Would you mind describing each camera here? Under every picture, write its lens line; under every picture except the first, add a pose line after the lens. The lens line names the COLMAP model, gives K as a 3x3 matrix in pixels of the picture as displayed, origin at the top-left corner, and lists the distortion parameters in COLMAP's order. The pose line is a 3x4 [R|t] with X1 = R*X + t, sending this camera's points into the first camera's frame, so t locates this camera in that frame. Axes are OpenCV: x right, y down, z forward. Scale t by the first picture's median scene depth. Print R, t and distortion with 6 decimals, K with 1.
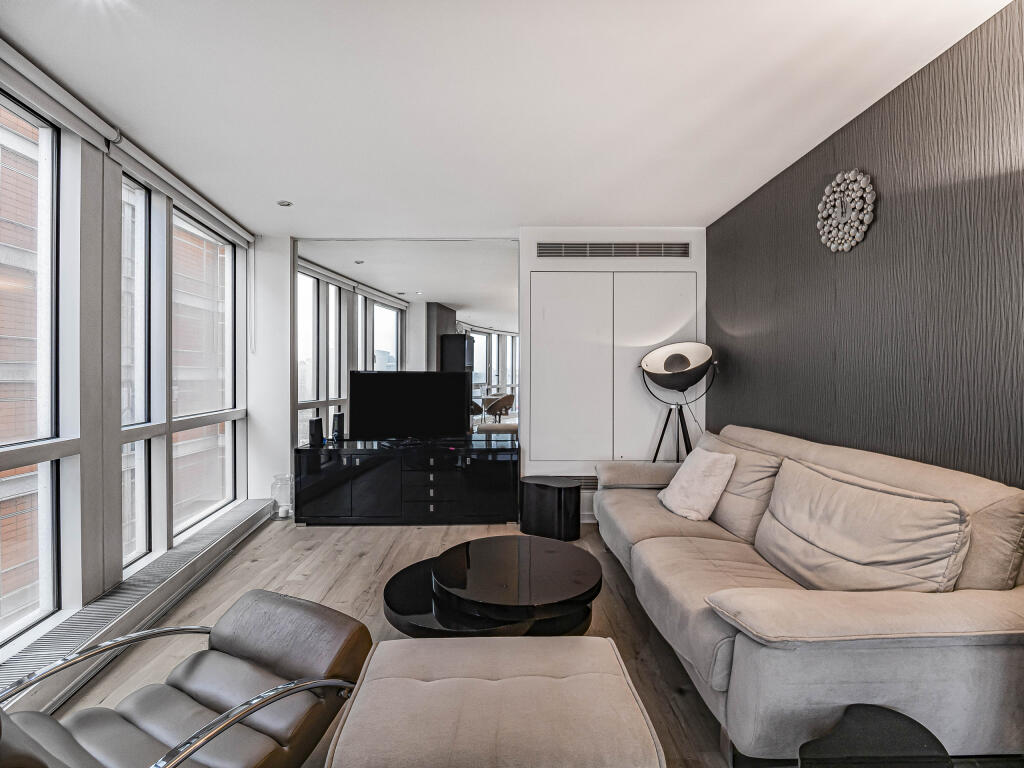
lens RADIAL K [[462.8, 0, 511.3], [0, 462.8, 379.4], [0, 0, 1]] dist [-0.019931, -0.000571]
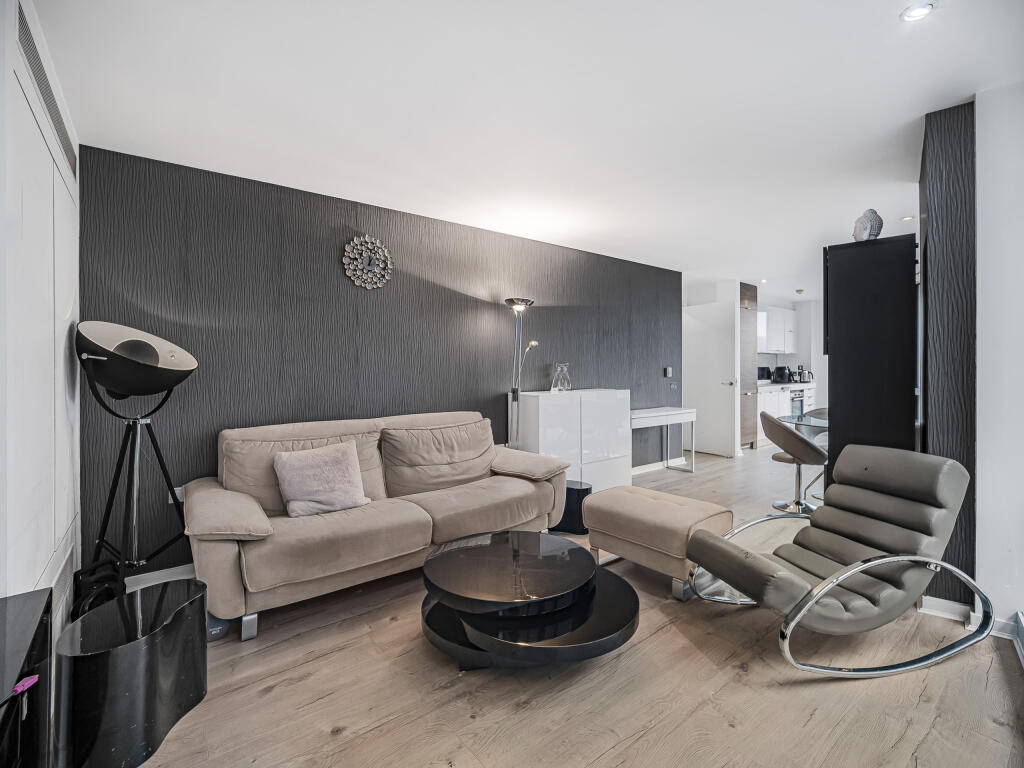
lens RADIAL K [[462.8, 0, 504.1], [0, 462.8, 384.2], [0, 0, 1]] dist [-0.019931, -0.000571]
pose [[-0.603372, -0.025545, 0.797051, -0.444583], [0.009496, 0.999186, 0.039212, -0.013453], [-0.797404, 0.031228, -0.602638, 0.919901]]
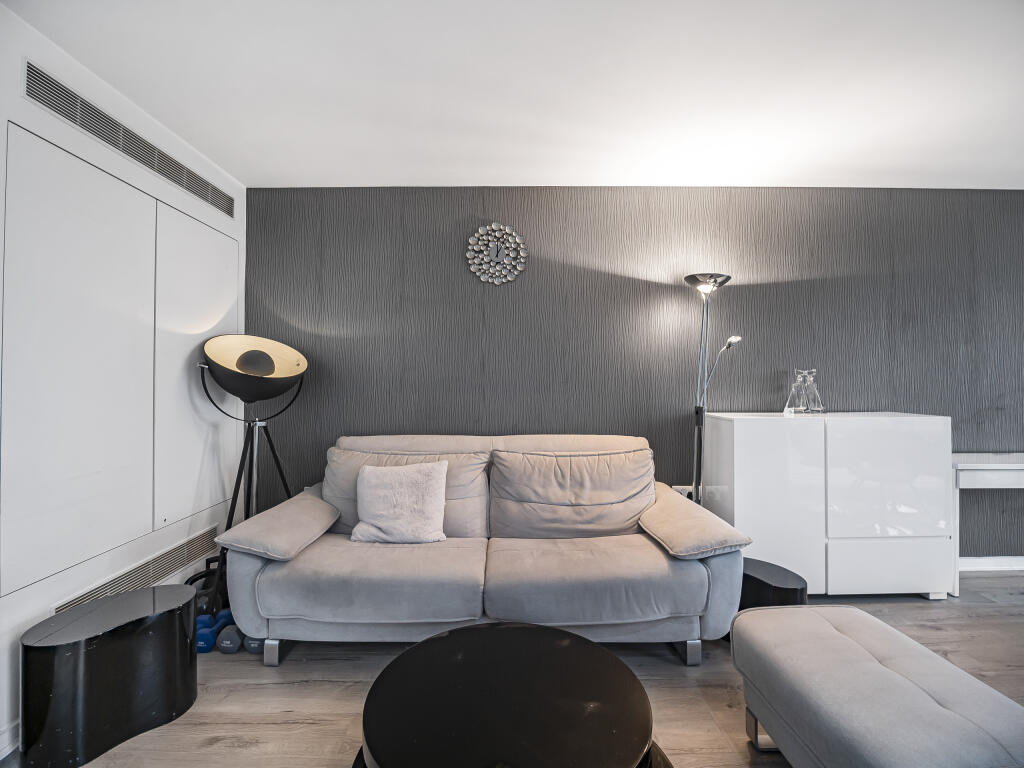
lens RADIAL K [[462.8, 0, 497.9], [0, 462.8, 381.6], [0, 0, 1]] dist [-0.019931, -0.000571]
pose [[0.009414, -0.006668, 0.999933, -0.337337], [0.008191, 0.999945, 0.006591, -0.008649], [-0.999922, 0.008129, 0.009468, 0.577812]]
